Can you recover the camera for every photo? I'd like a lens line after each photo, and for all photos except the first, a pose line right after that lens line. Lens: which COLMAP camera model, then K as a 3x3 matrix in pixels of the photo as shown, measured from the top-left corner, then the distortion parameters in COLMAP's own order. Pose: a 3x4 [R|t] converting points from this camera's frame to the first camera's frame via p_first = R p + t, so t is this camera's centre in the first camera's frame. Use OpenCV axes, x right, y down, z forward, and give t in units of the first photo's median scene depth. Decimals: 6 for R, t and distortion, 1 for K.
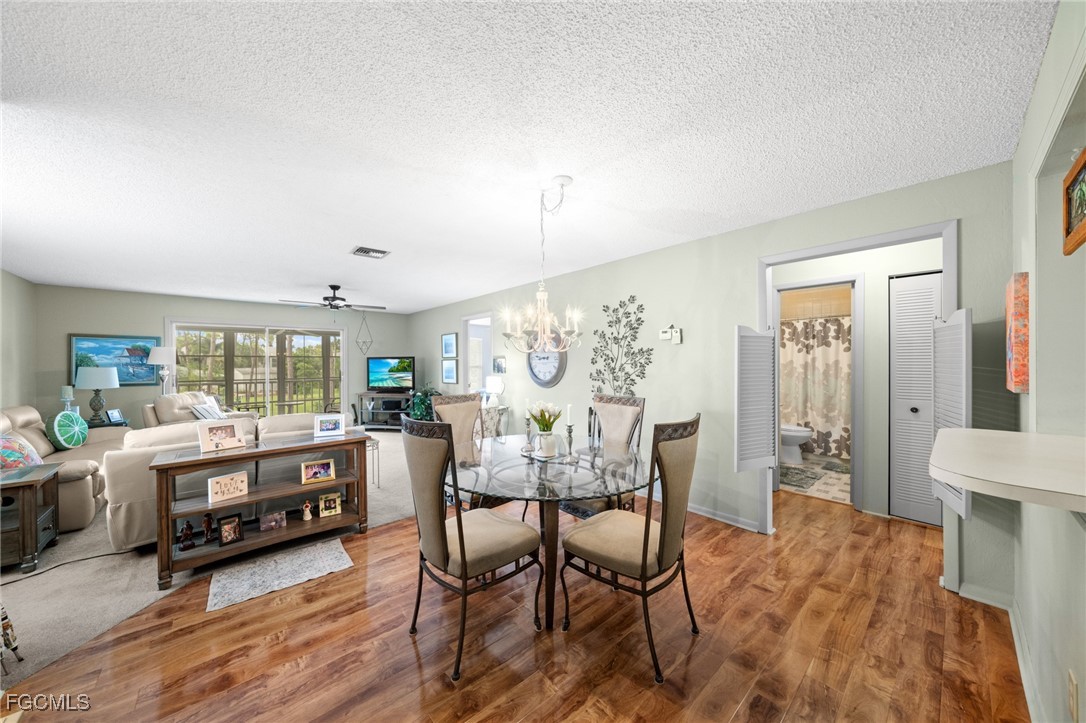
lens RADIAL K [[379.5, 0, 542.1], [0, 379.5, 365.0], [0, 0, 1]] dist [0.001567, 0.000082]
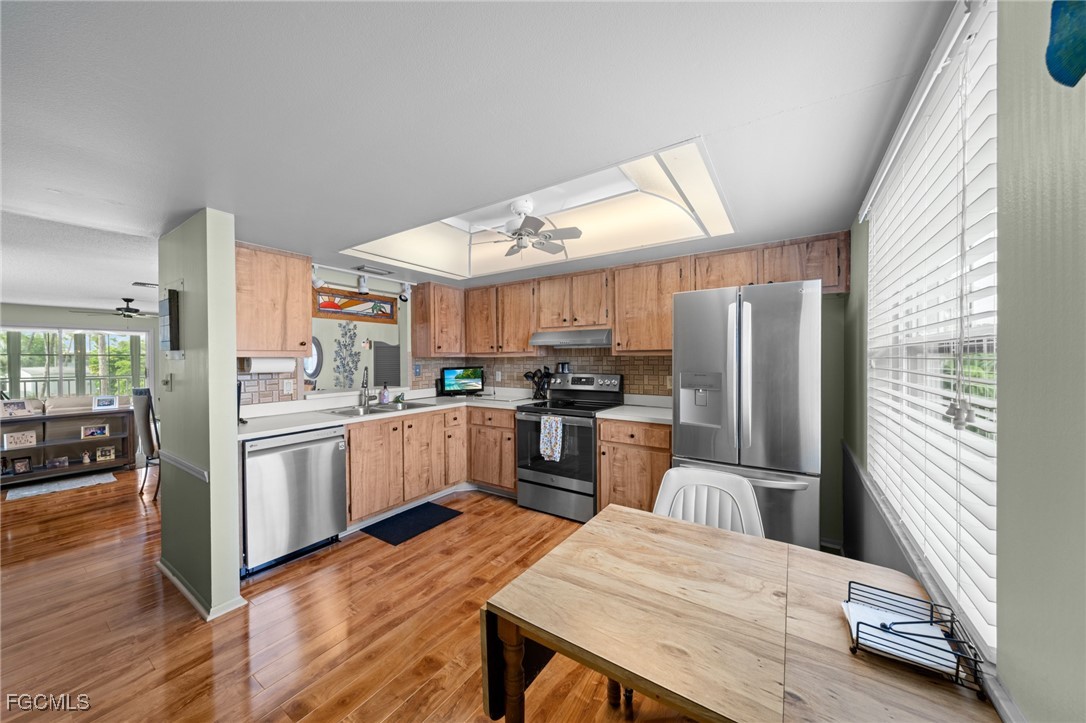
lens RADIAL K [[385.6, 0, 543.0], [0, 385.6, 361.5], [0, 0, 1]] dist [-0.000092, -0.000058]
pose [[0.966982, -0.003291, 0.254823, 0.826594], [0.003392, 0.999994, 0.000046, 0.000120], [-0.254822, 0.000820, 0.966988, -1.049821]]
